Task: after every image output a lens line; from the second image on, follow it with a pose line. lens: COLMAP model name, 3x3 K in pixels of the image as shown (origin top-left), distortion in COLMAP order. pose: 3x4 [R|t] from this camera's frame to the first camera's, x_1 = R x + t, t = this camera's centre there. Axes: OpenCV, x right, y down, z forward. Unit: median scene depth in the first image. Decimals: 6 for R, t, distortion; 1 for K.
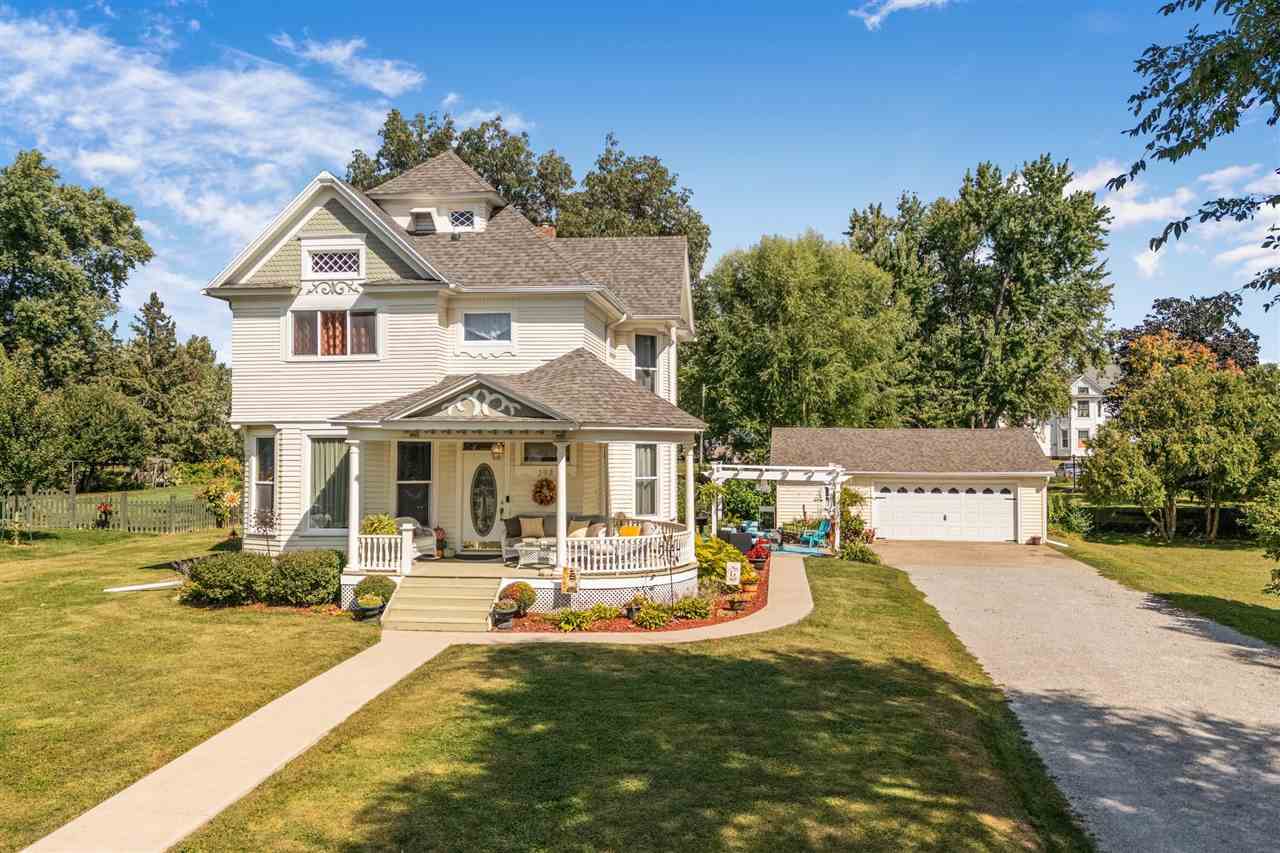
lens RADIAL K [[1044.1, 0, 640.0], [0, 1044.1, 426.5], [0, 0, 1]] dist [0.218163, -0.359039]
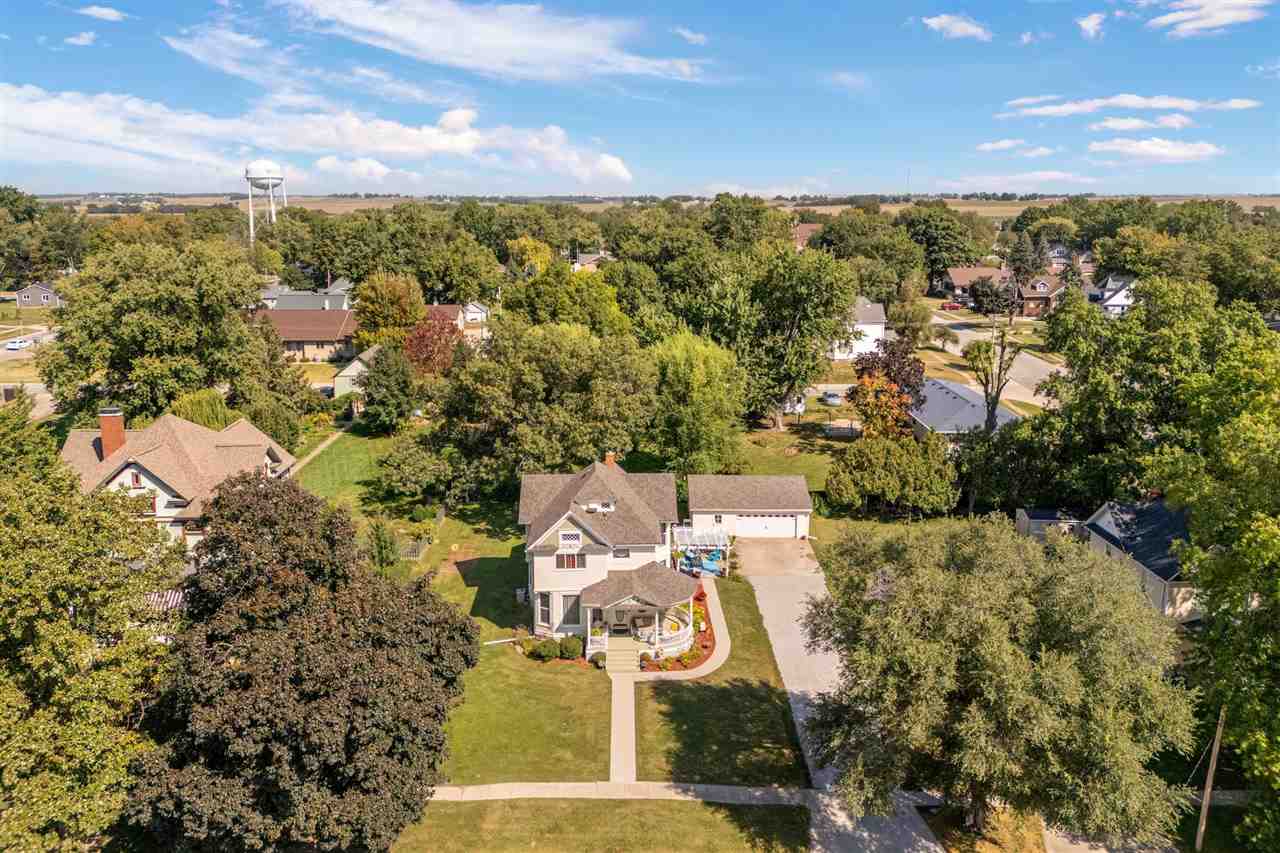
lens RADIAL K [[925.5, 0, 639.4], [0, 925.5, 377.4], [0, 0, 1]] dist [0.092117, -0.092137]
pose [[0.986628, -0.027436, 0.160665, -0.494814], [-0.007769, 0.976694, 0.214497, -1.116793], [-0.162806, -0.212877, 0.963420, -1.353171]]
